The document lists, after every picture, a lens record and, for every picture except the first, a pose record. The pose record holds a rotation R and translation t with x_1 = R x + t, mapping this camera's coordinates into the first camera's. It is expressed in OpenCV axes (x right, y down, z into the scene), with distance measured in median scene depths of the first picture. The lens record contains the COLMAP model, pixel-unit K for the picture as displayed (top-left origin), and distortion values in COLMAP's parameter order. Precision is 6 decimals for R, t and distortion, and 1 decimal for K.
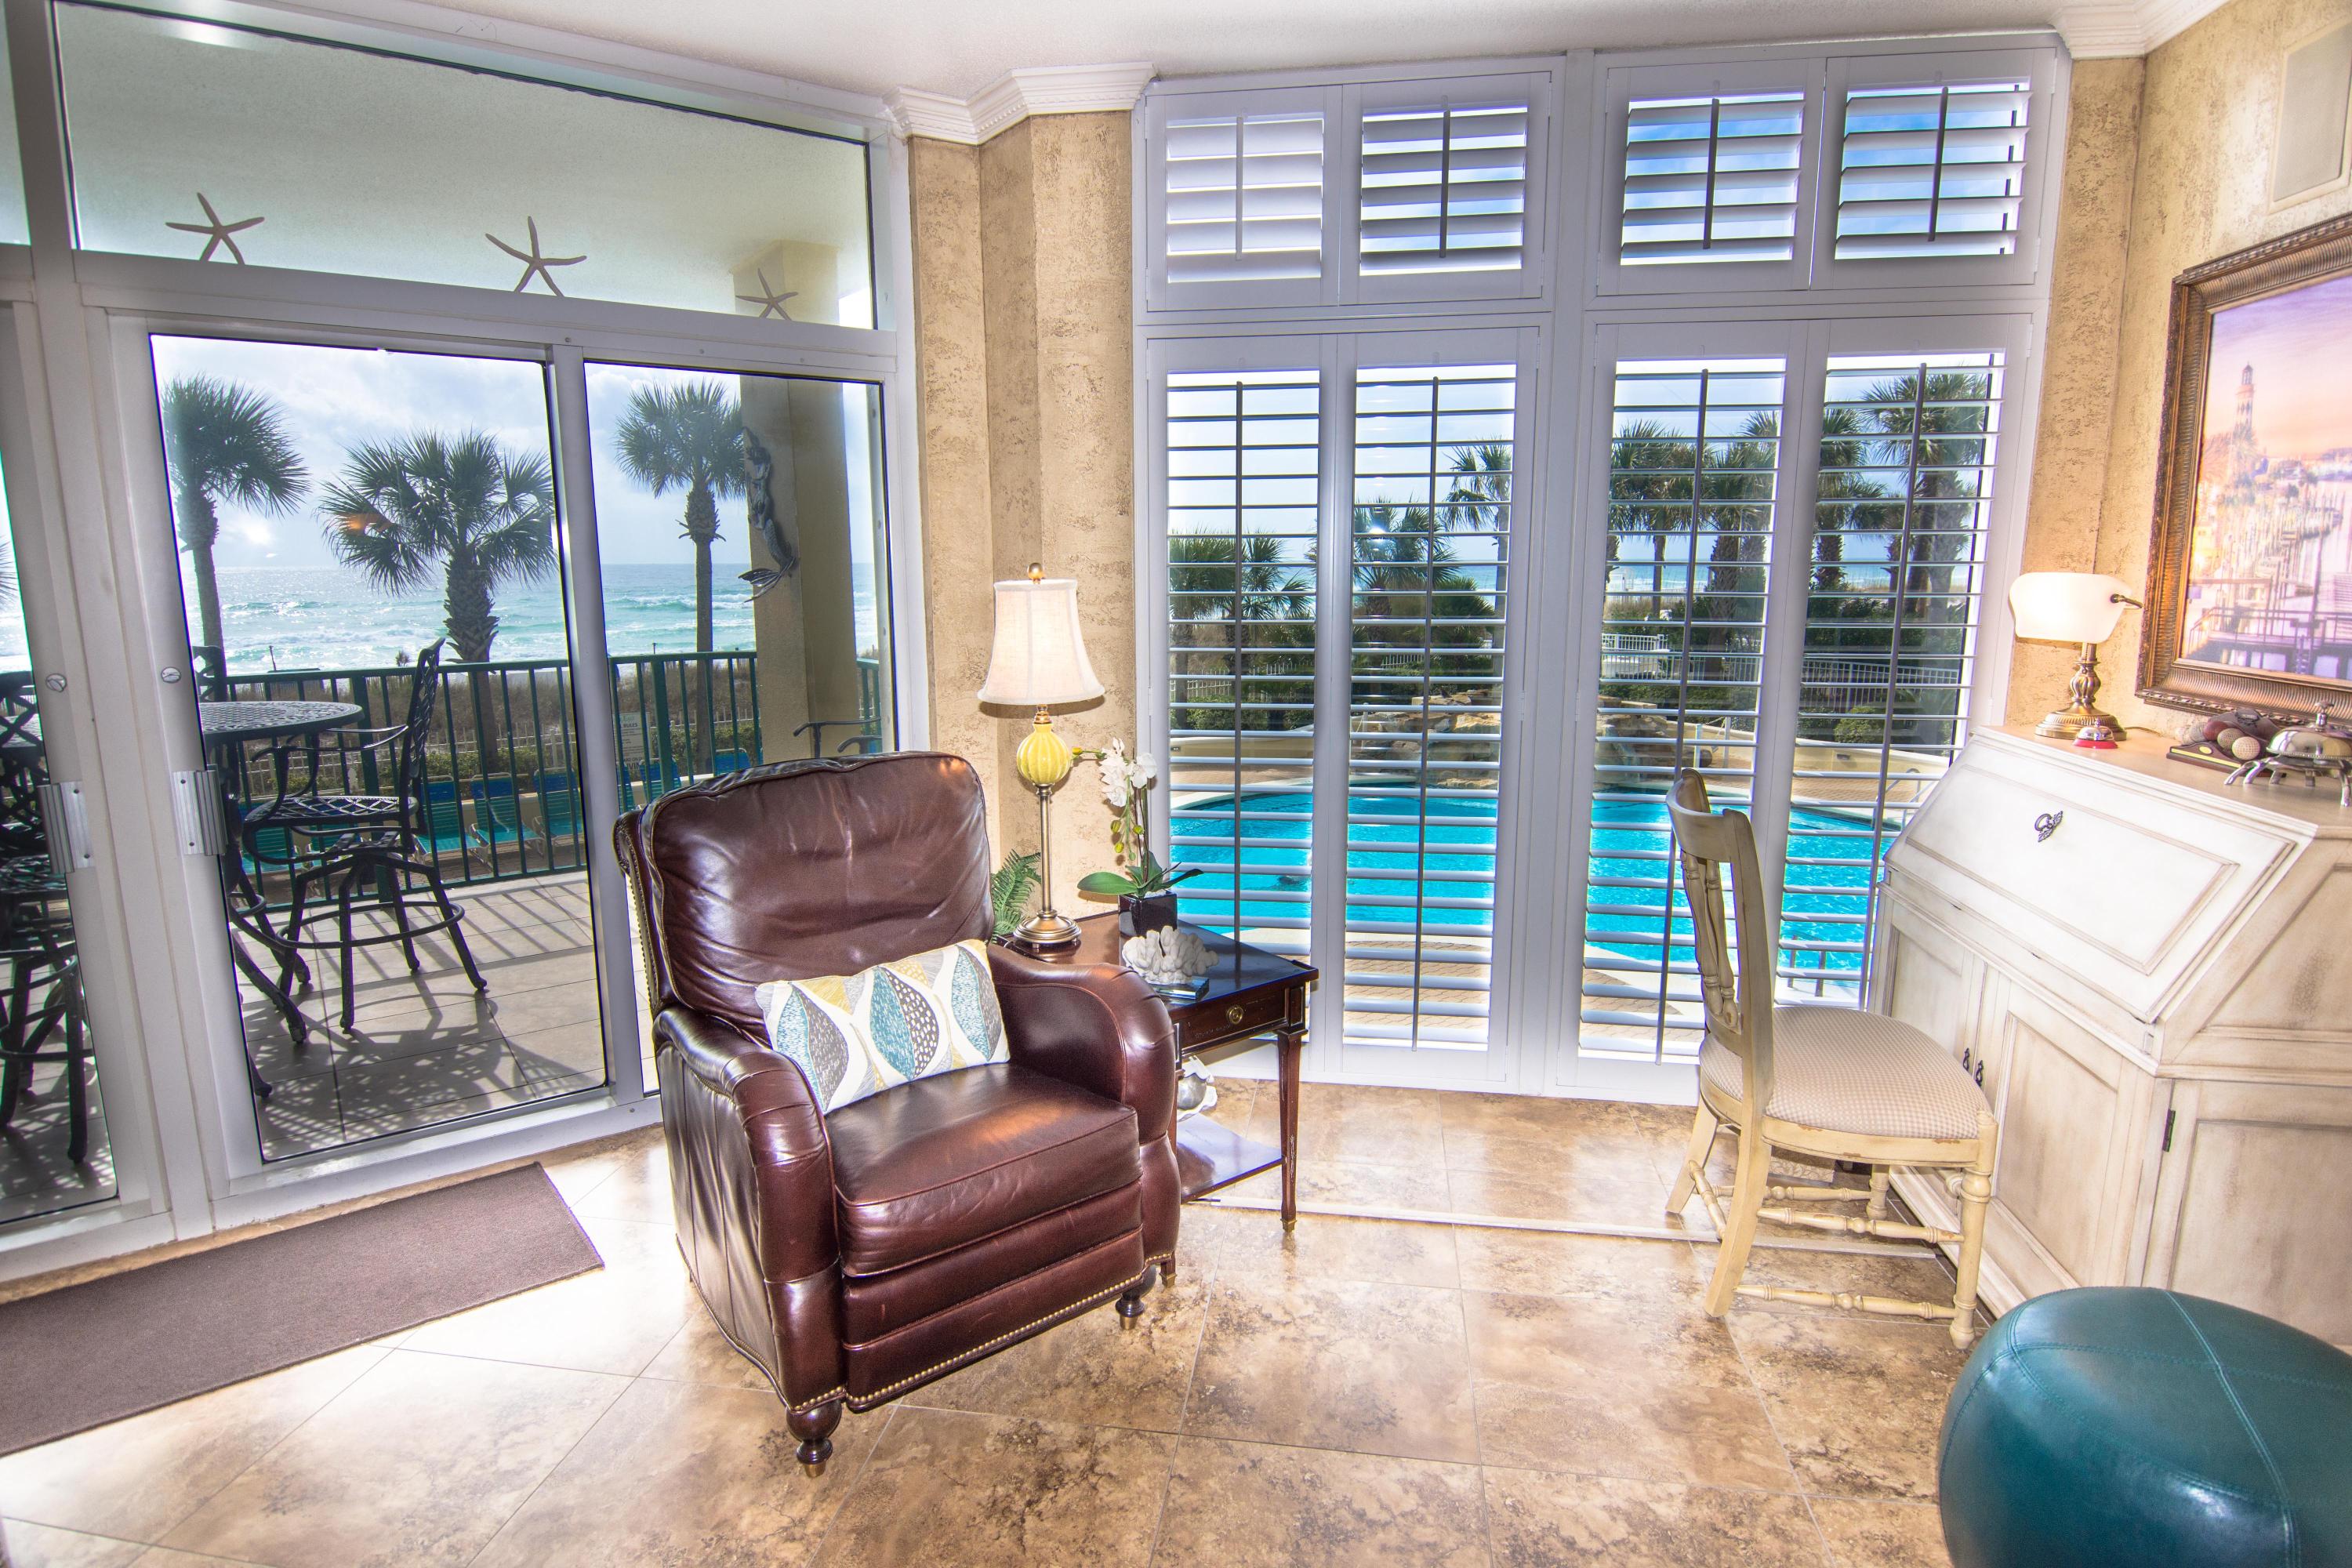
lens RADIAL K [[1252.3, 0, 1176.0], [0, 1252.3, 784.0], [0, 0, 1]] dist [0.010959, -0.028158]
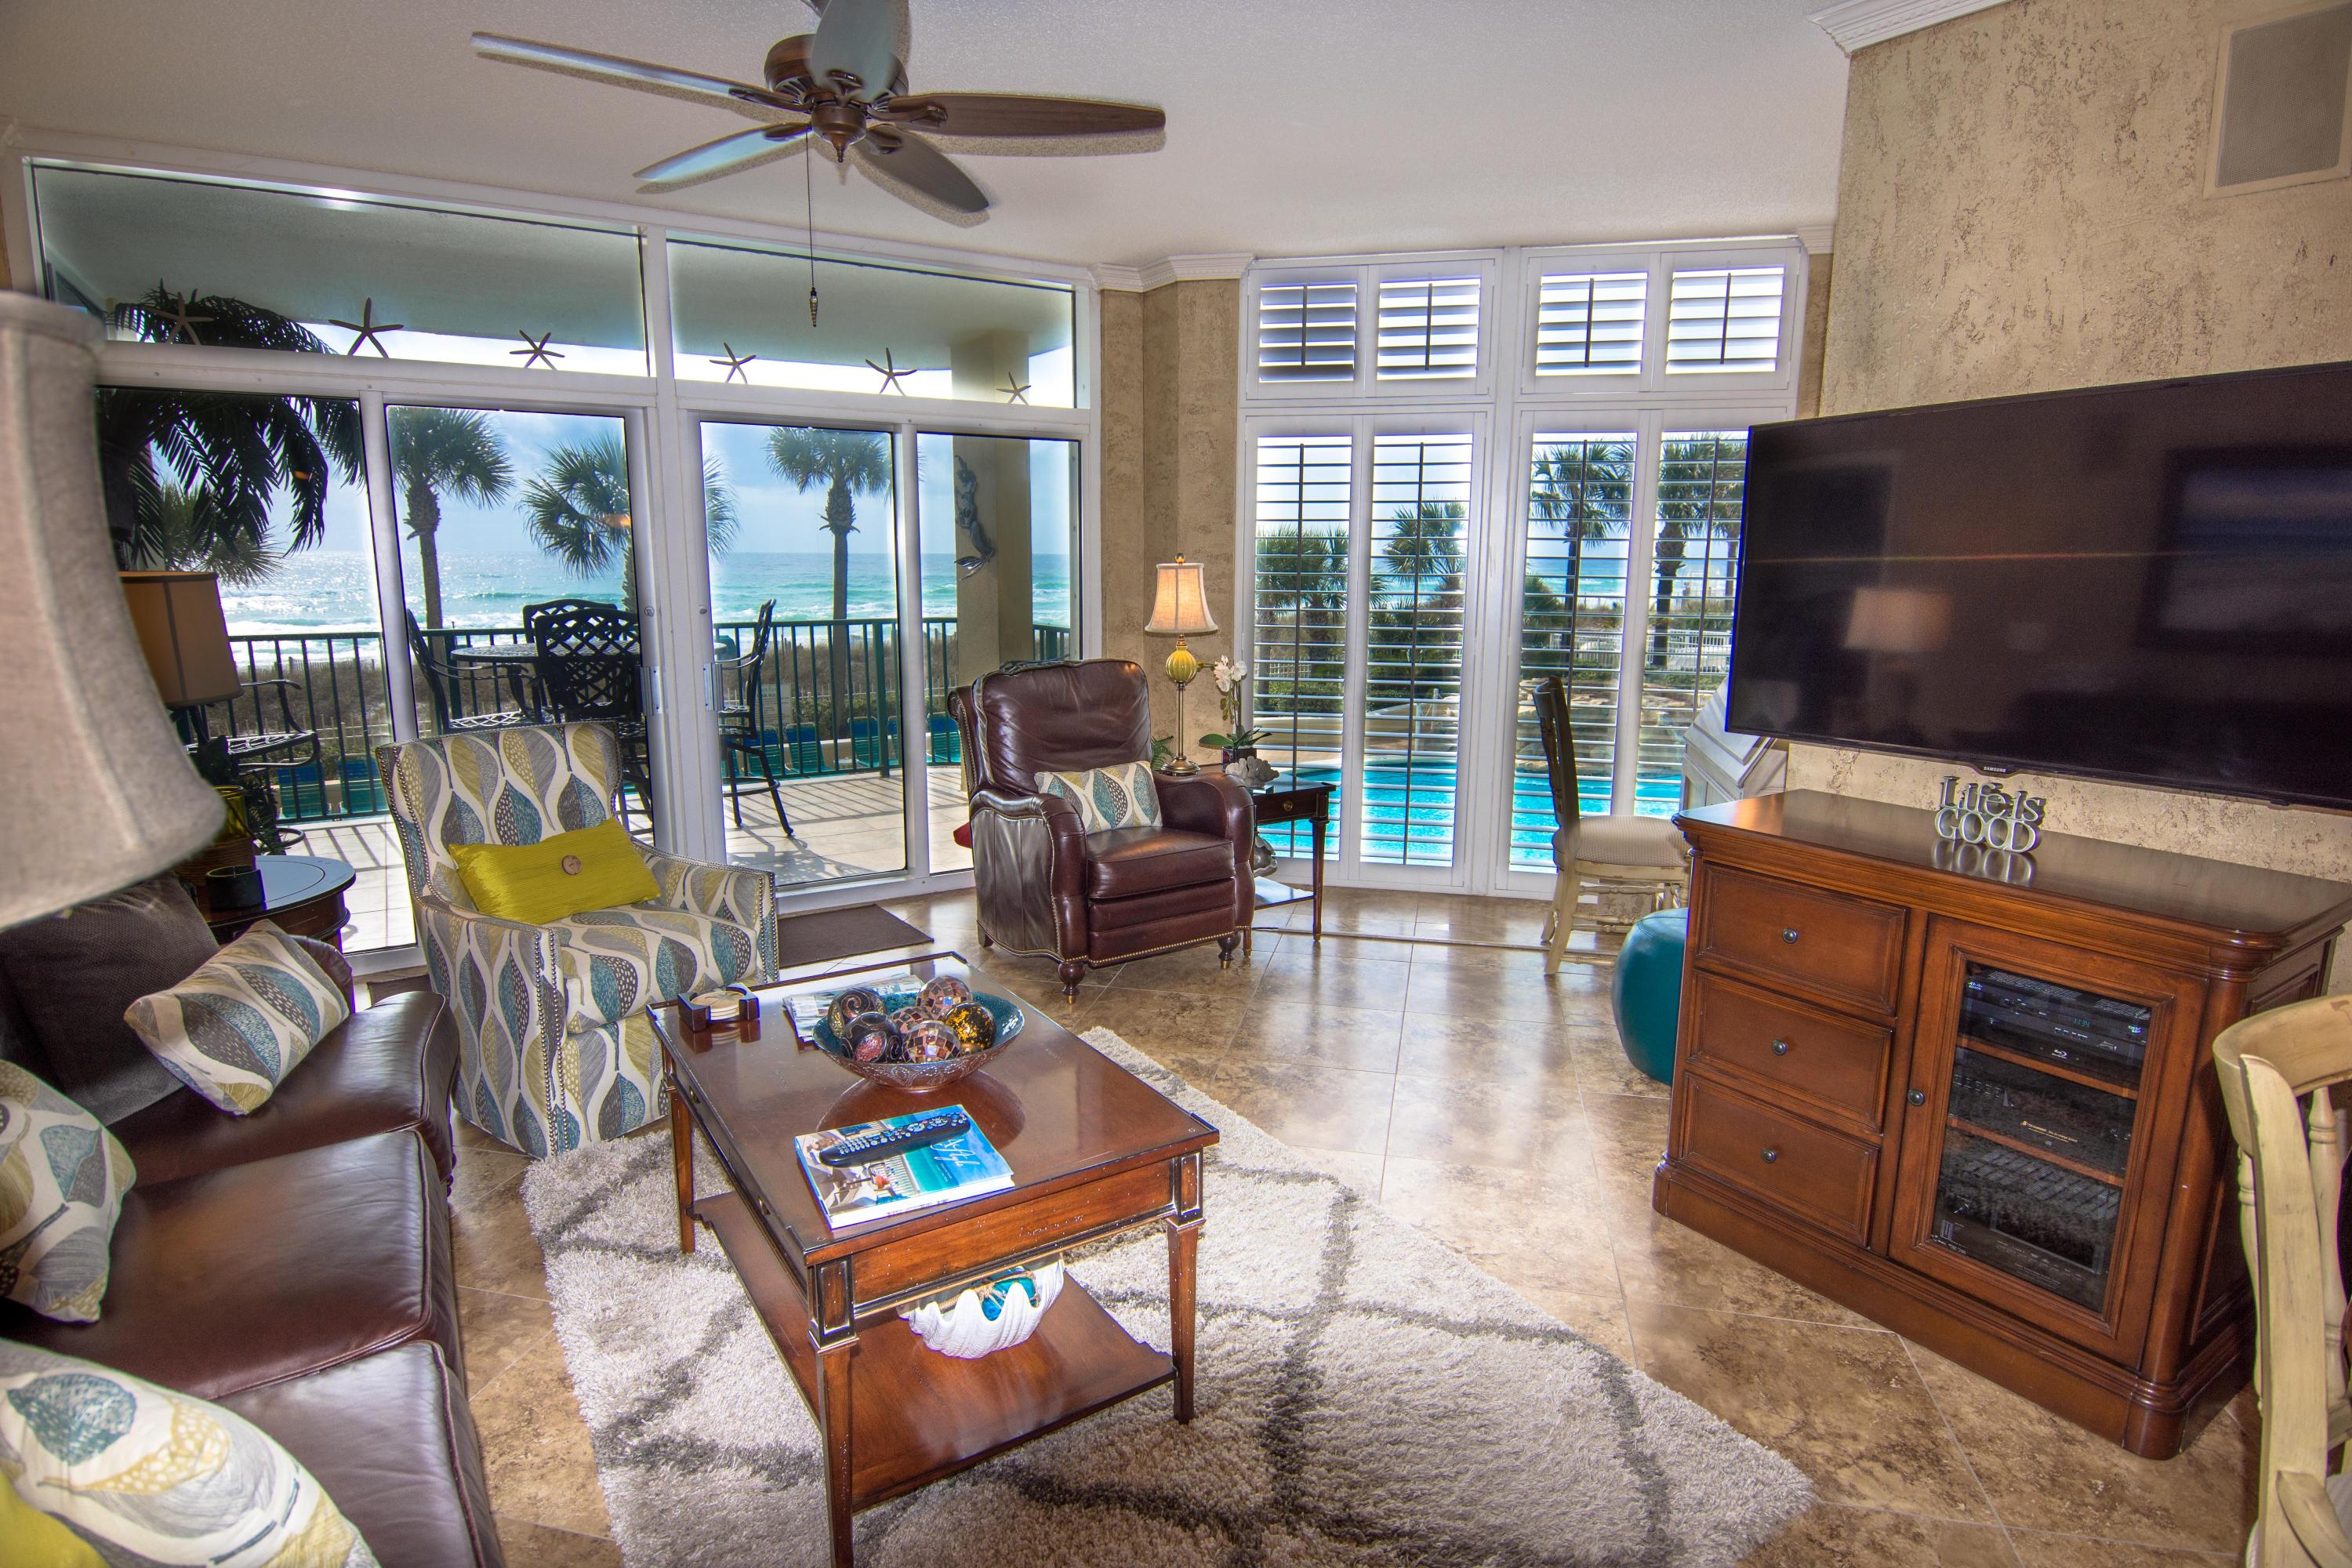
lens RADIAL K [[1252.3, 0, 1176.0], [0, 1252.3, 784.0], [0, 0, 1]] dist [0.010959, -0.028158]
pose [[0.997578, 0.021451, -0.066169, 0.004715], [-0.021104, 0.999760, 0.005946, 0.113897], [0.066280, -0.004535, 0.997791, -0.630217]]
